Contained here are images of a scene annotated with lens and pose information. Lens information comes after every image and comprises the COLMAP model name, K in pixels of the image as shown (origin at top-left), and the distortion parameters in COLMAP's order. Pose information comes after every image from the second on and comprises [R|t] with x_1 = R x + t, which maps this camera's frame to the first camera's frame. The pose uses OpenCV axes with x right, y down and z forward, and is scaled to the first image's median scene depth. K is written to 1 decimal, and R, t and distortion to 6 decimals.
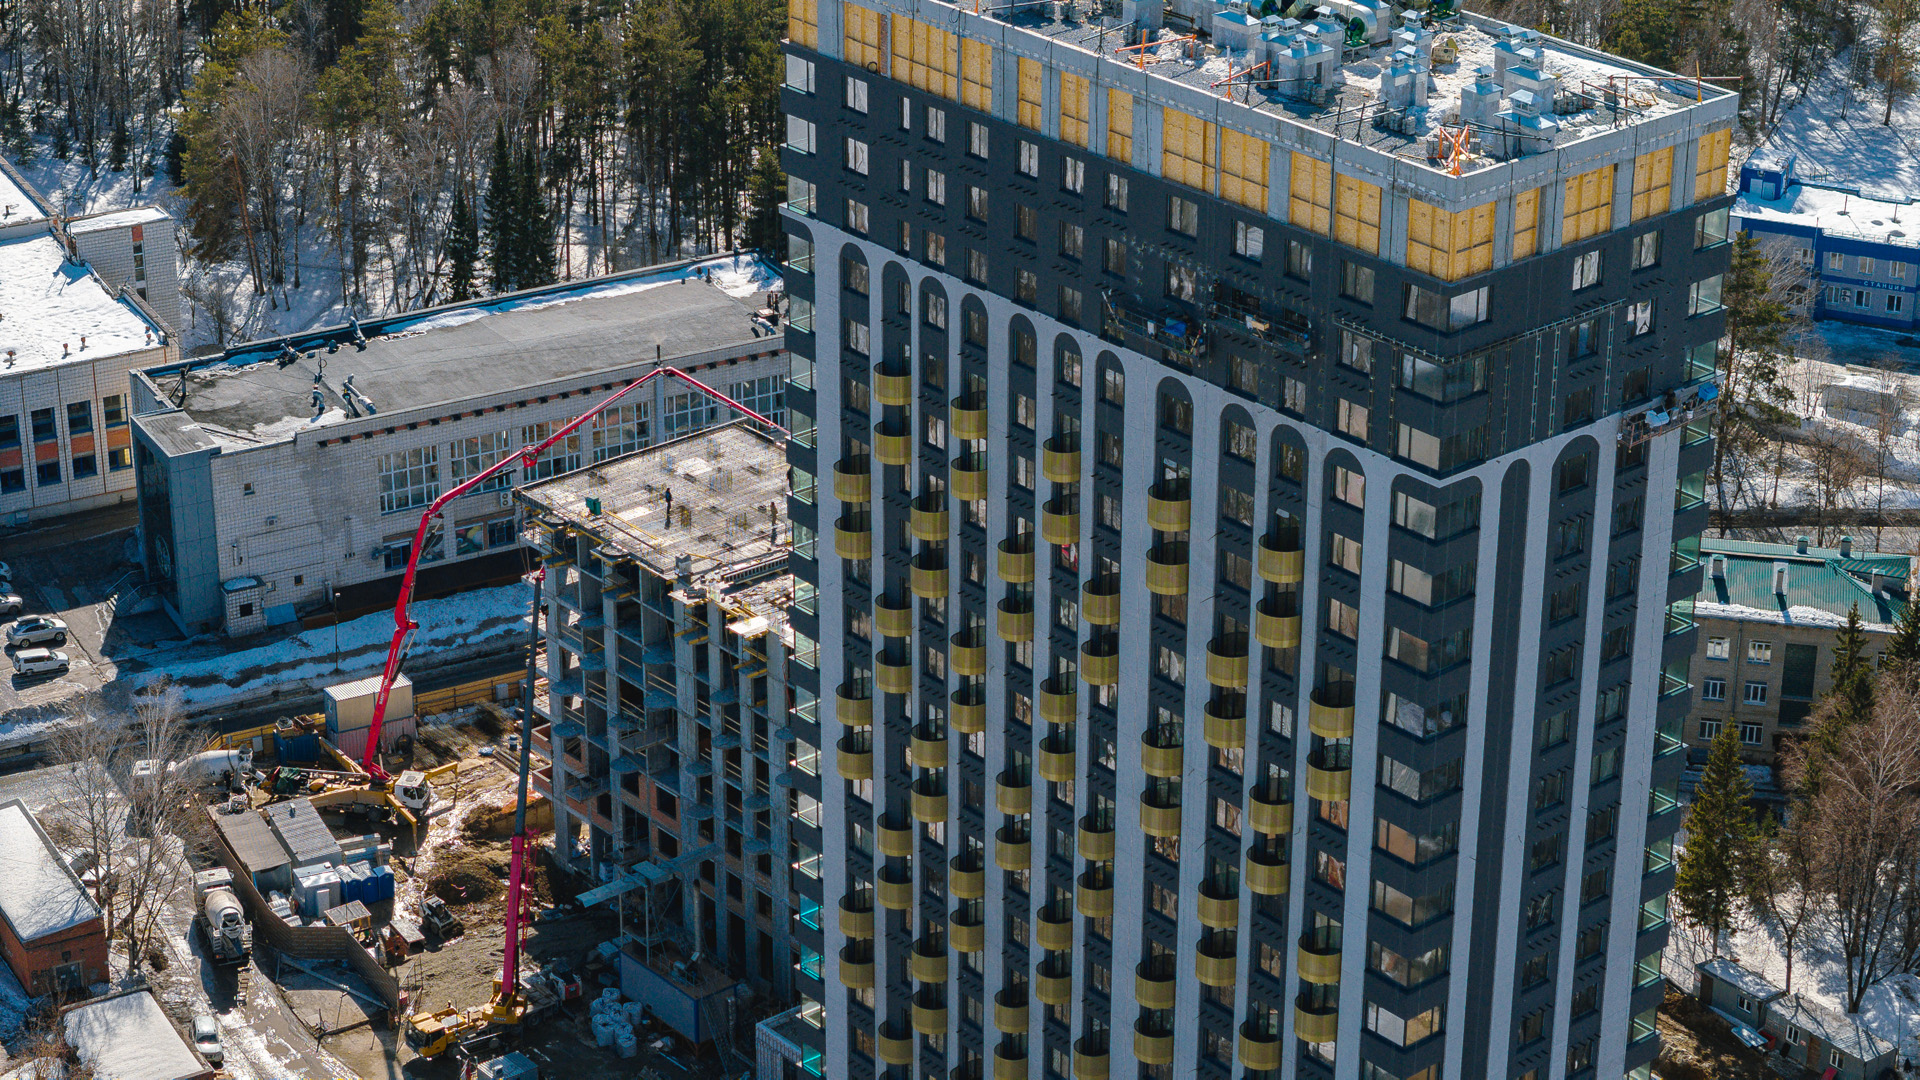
lens RADIAL K [[3728.2, 0, 946.3], [0, 3728.2, 536.8], [0, 0, 1]] dist [-0.153609, 0.000000]
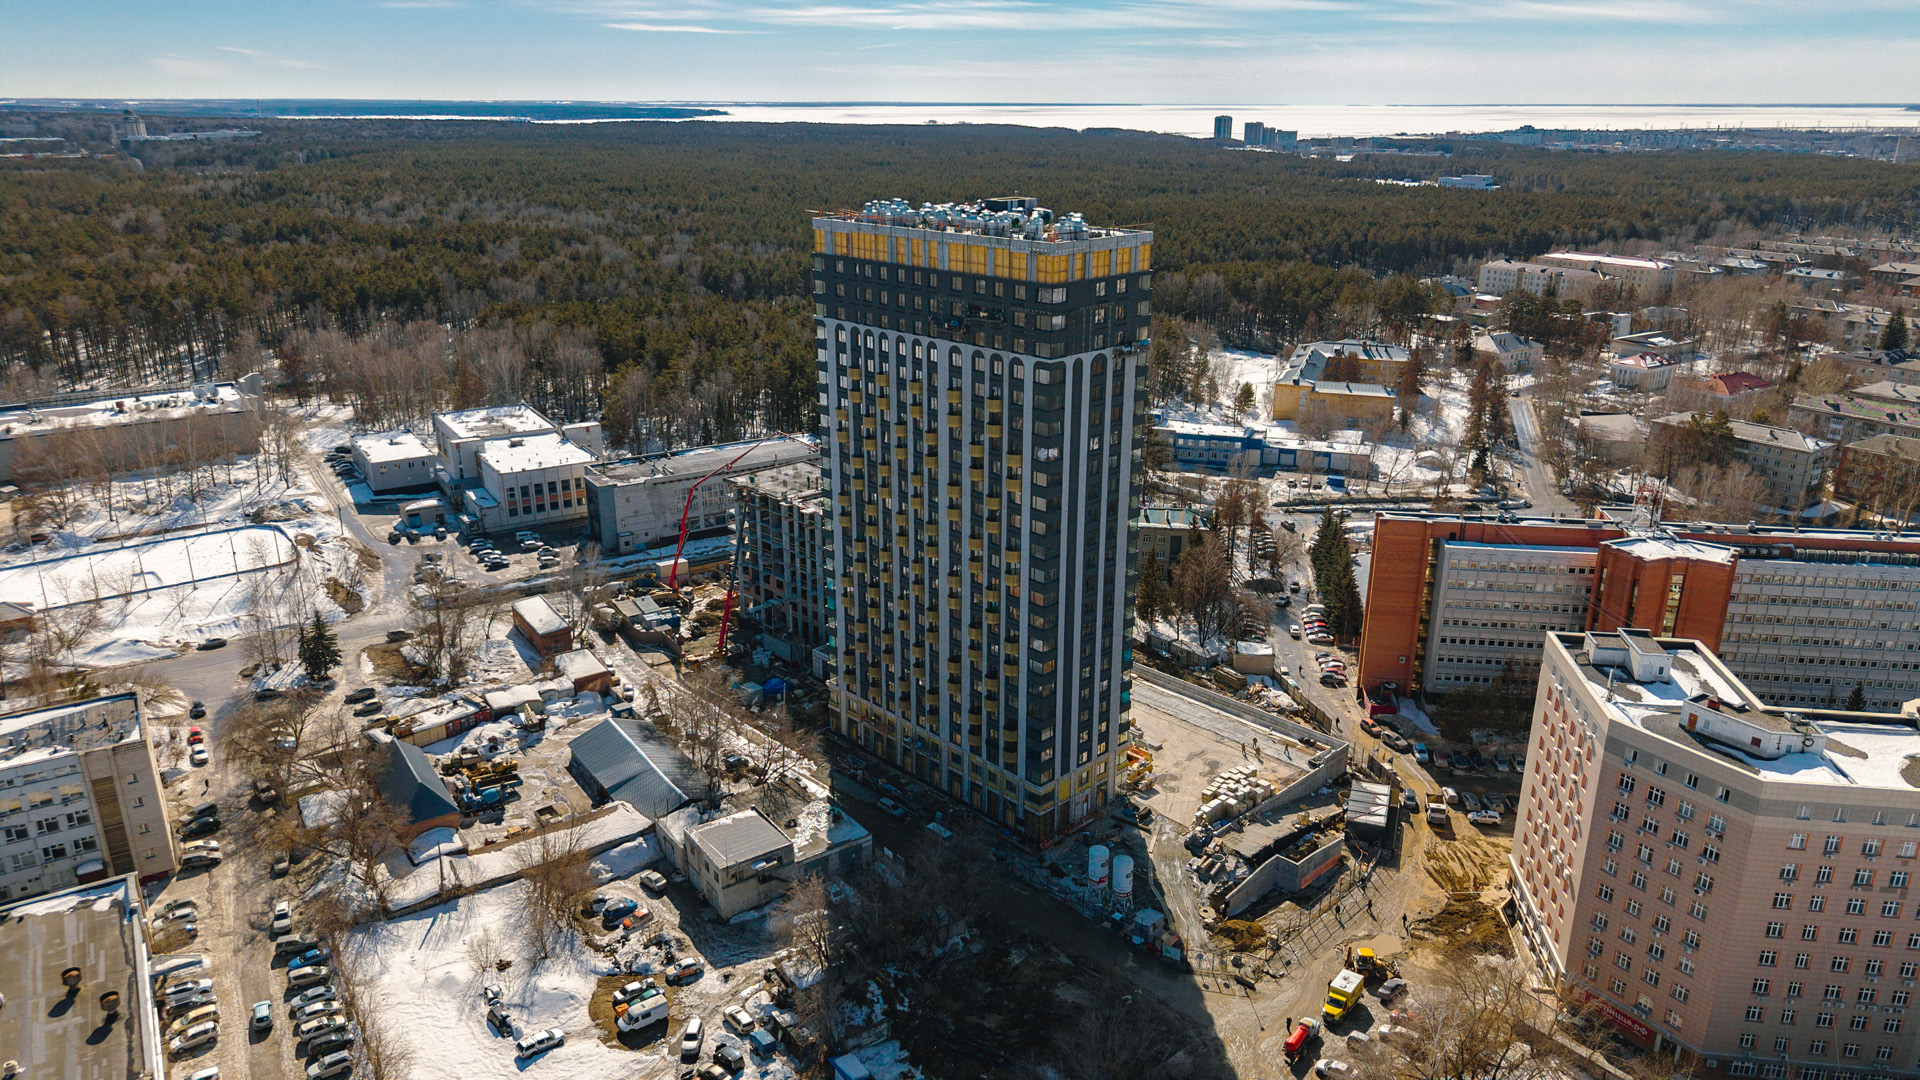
lens RADIAL K [[1234.6, 0, 961.2], [0, 1234.6, 559.8], [0, 0, 1]] dist [0.068698, -0.006321]
pose [[0.997452, -0.024137, 0.067127, -0.000409], [0.029533, 0.996310, -0.080587, 0.135494], [-0.064934, 0.082364, 0.994485, 0.060844]]
